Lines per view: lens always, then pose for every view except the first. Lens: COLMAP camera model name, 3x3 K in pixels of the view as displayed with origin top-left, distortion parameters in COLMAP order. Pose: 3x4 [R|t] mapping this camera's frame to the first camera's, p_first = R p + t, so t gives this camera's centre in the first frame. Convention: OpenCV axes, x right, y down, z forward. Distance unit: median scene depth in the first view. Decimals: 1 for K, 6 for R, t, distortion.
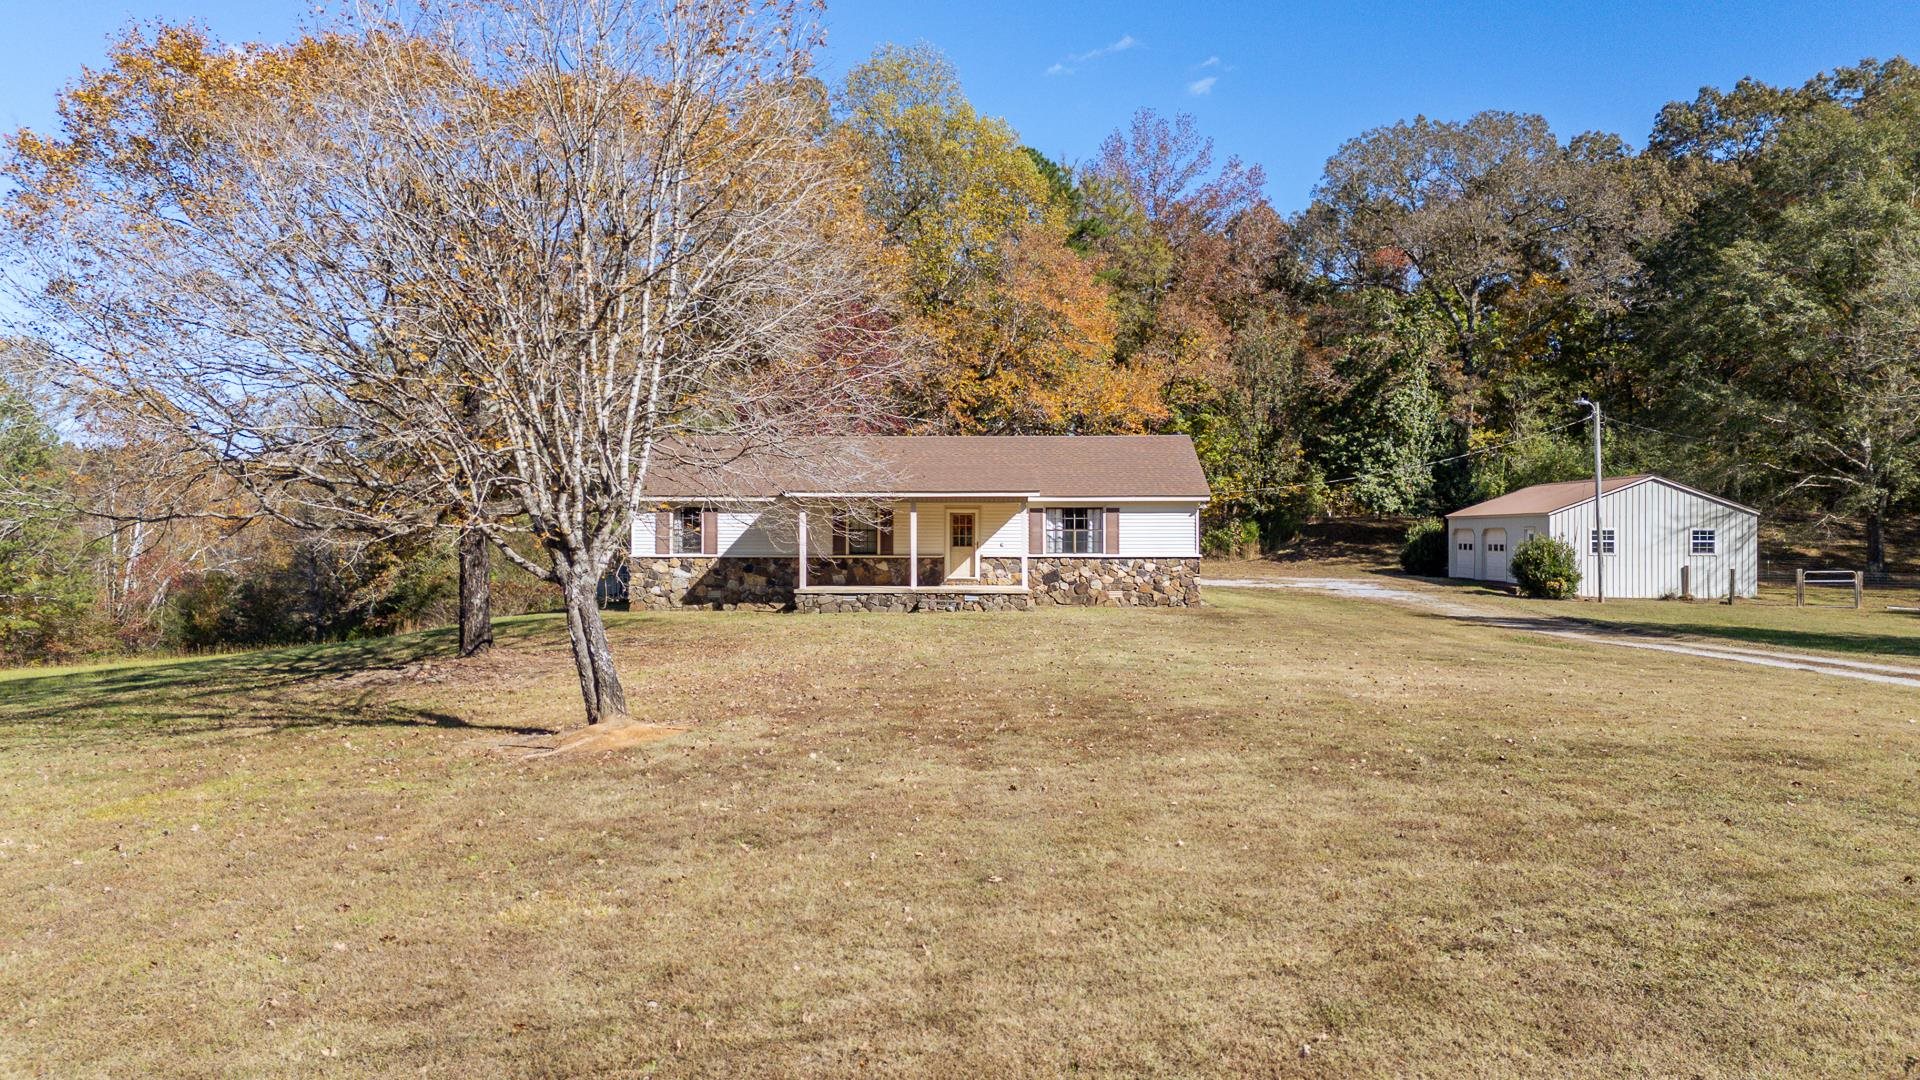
lens RADIAL K [[1404.8, 0, 968.1], [0, 1404.8, 523.2], [0, 0, 1]] dist [0.056865, -0.013755]
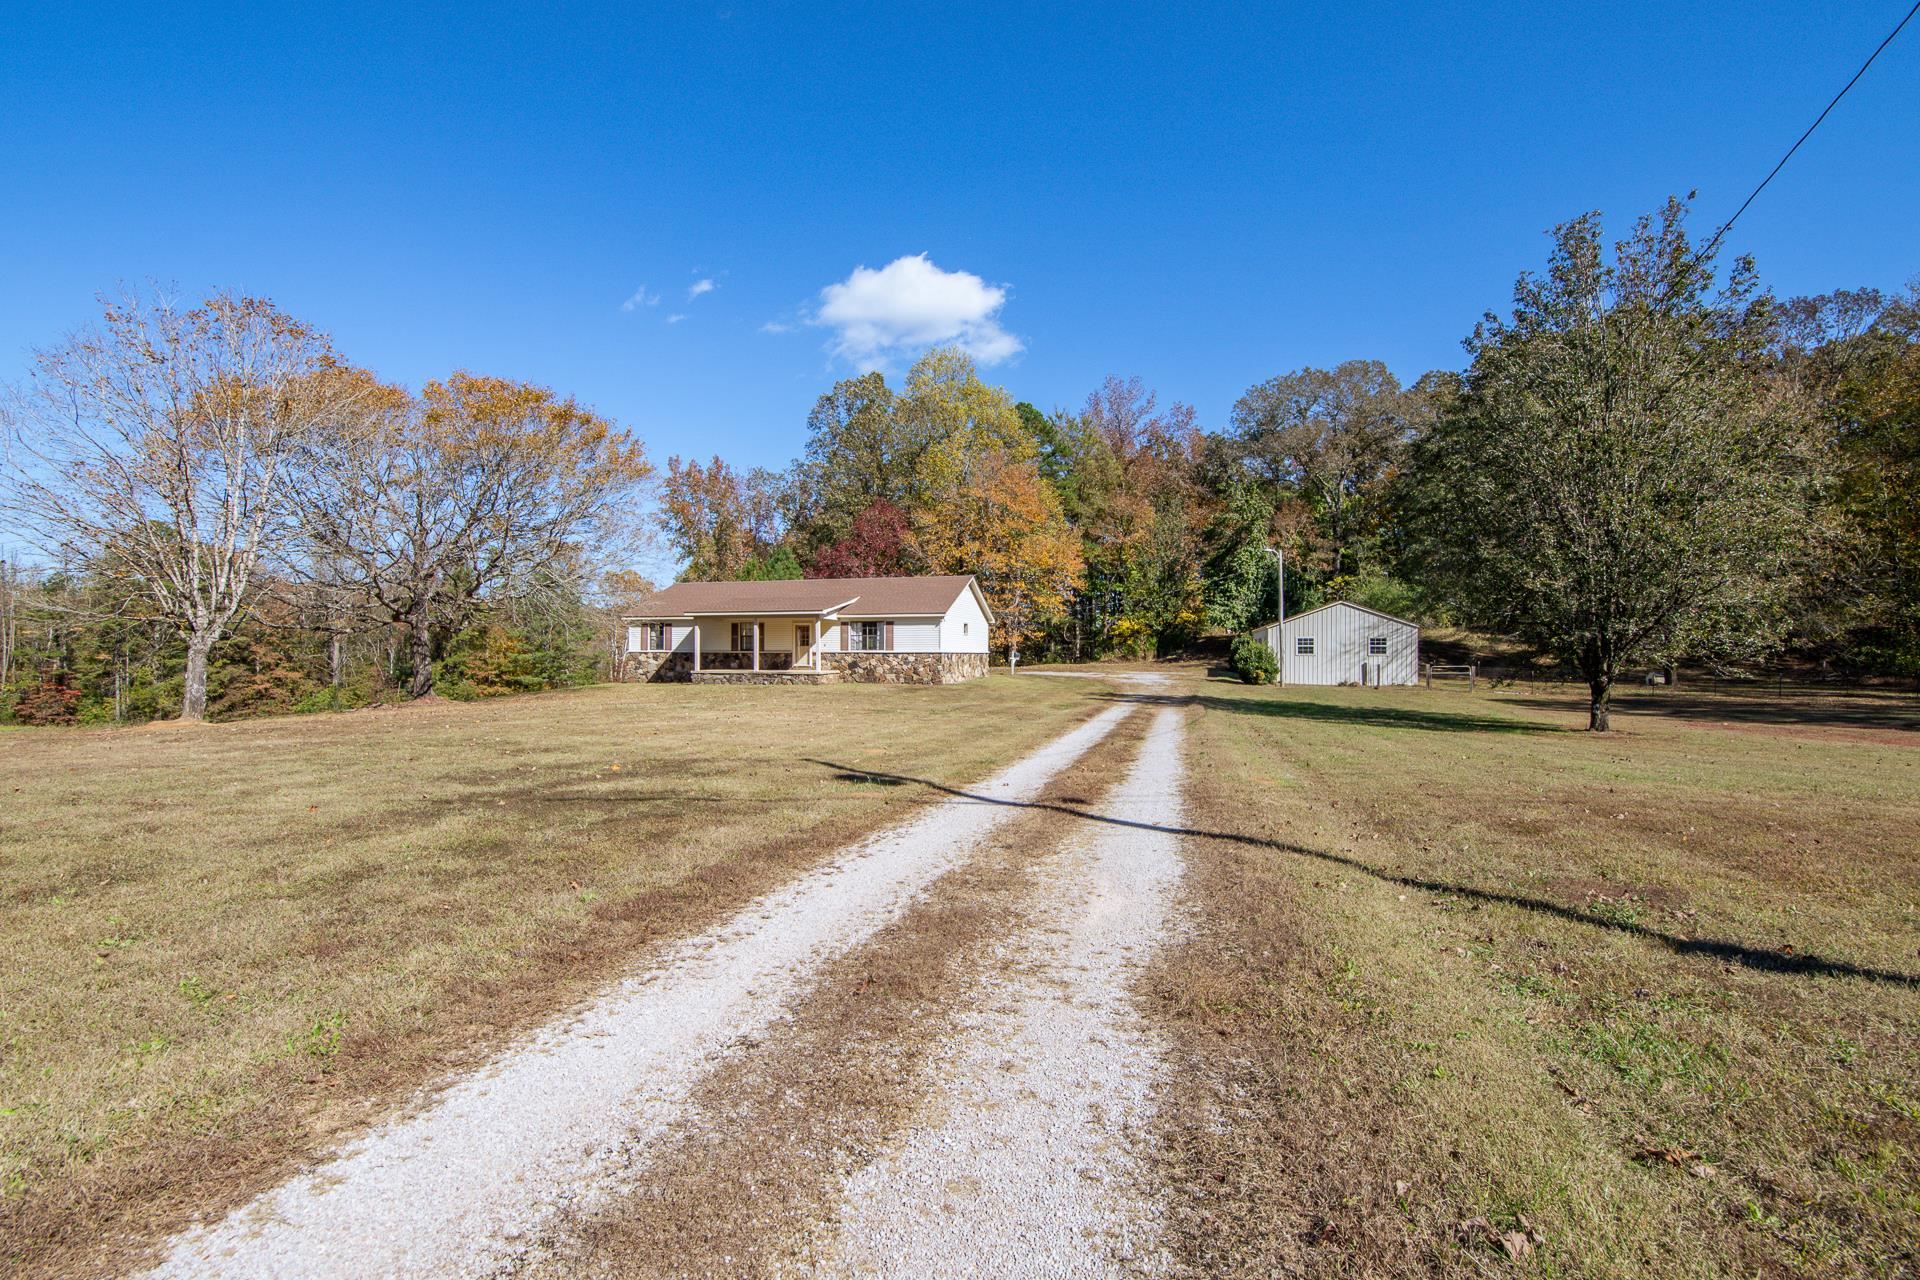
lens RADIAL K [[860.0, 0, 948.5], [0, 860.0, 646.7], [0, 0, 1]] dist [-0.025862, 0.001529]
pose [[0.968445, 0.000452, -0.249227, 0.408720], [-0.000125, 0.999999, 0.001329, 0.015992], [0.249227, -0.001256, 0.968444, 0.073998]]
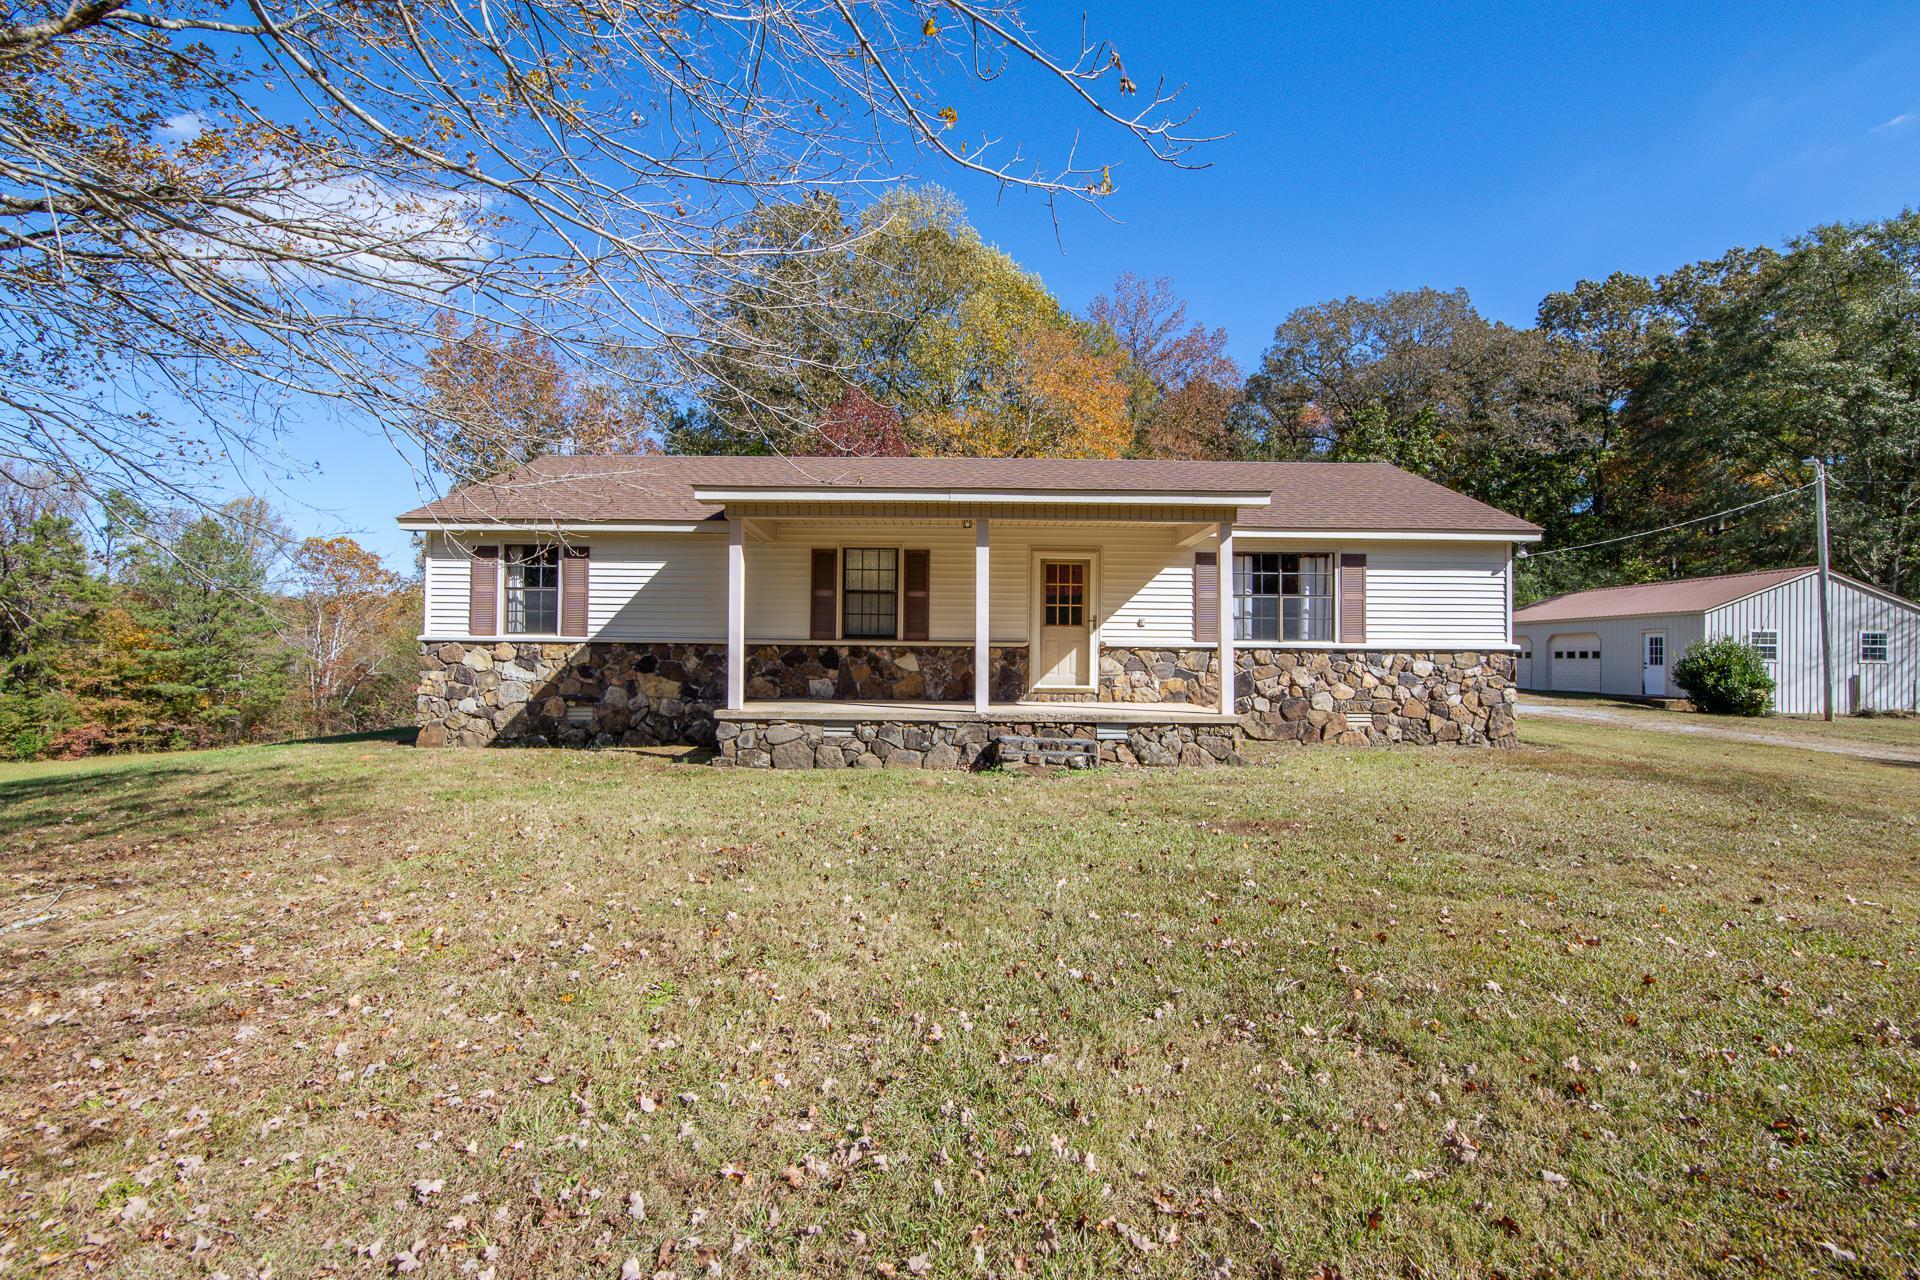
lens RADIAL K [[860.0, 0, 962.0], [0, 860.0, 648.1], [0, 0, 1]] dist [-0.025862, 0.001529]
pose [[0.999496, 0.009703, 0.030230, -0.051179], [-0.009678, 0.999953, -0.000962, 0.025456], [-0.030238, 0.000669, 0.999542, 0.685473]]
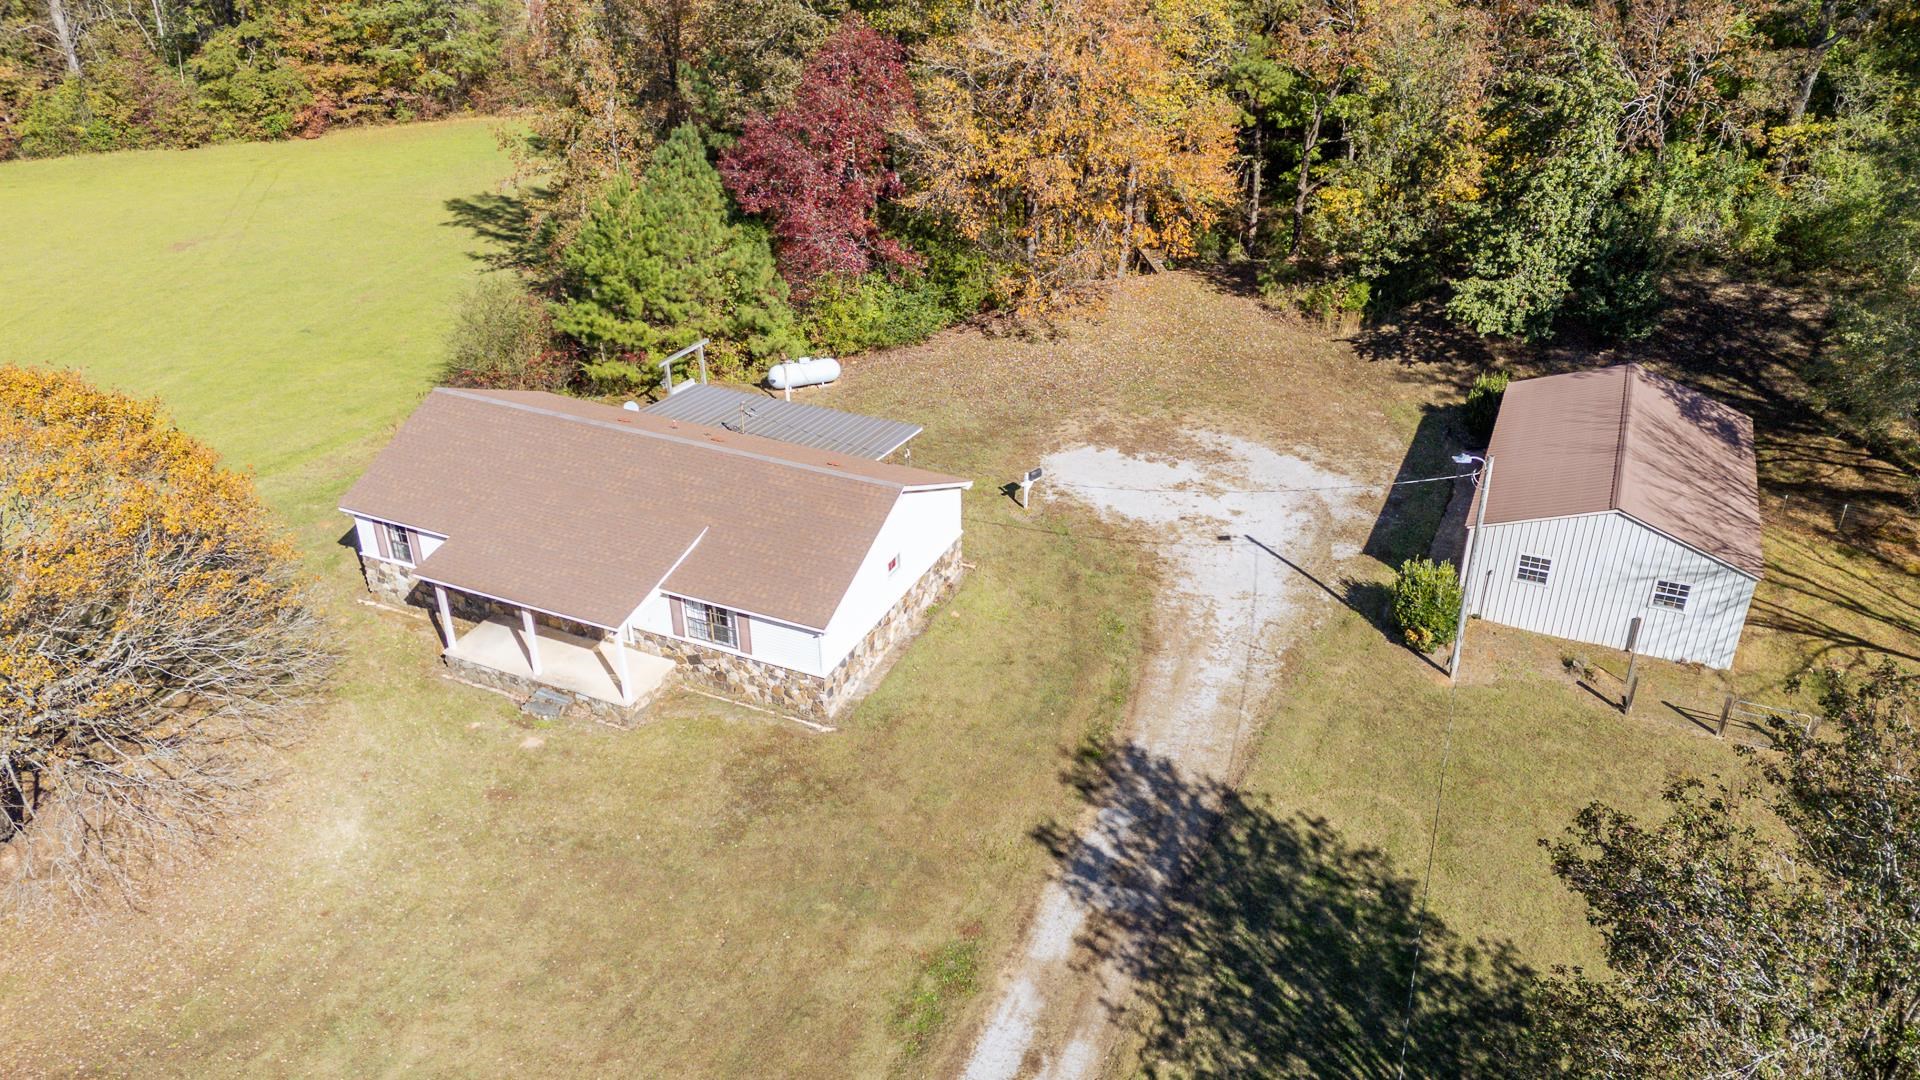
lens RADIAL K [[1404.8, 0, 951.2], [0, 1404.8, 491.7], [0, 0, 1]] dist [0.056865, -0.013755]
pose [[0.918727, 0.179882, -0.351545, 0.550081], [0.004130, 0.885800, 0.464050, -0.522854], [0.394873, -0.427787, 0.813065, 0.315863]]
